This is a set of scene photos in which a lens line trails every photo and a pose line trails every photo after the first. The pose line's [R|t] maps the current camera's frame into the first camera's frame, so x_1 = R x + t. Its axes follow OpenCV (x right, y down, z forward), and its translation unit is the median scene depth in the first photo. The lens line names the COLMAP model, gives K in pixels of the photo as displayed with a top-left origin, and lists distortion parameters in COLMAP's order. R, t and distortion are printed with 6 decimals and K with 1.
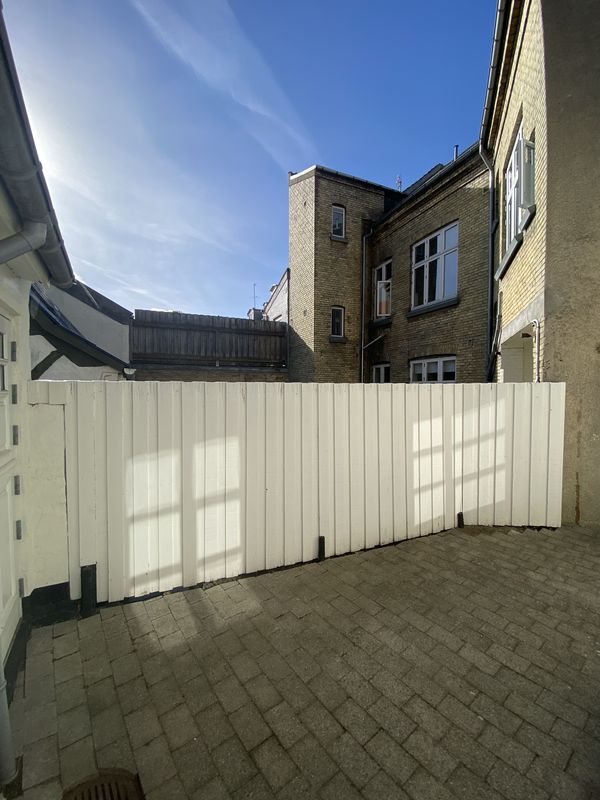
lens RADIAL K [[325.3, 0, 302.3], [0, 325.3, 397.8], [0, 0, 1]] dist [0.003147, -0.013062]
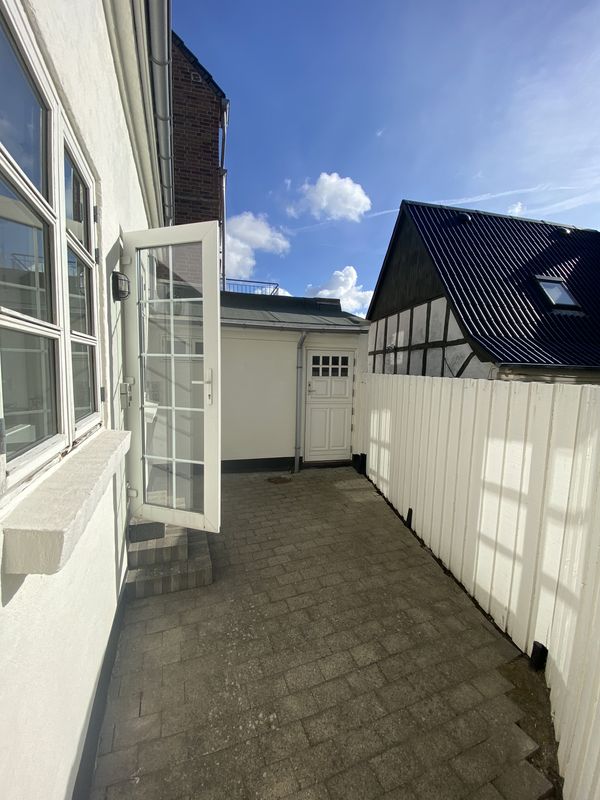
lens RADIAL K [[325.3, 0, 292.5], [0, 325.3, 399.3], [0, 0, 1]] dist [0.003147, -0.013062]
pose [[-0.311068, 0.085901, -0.946498, 1.388524], [-0.055870, 0.992532, 0.108441, -0.065066], [0.948744, 0.086614, -0.303946, 1.019900]]
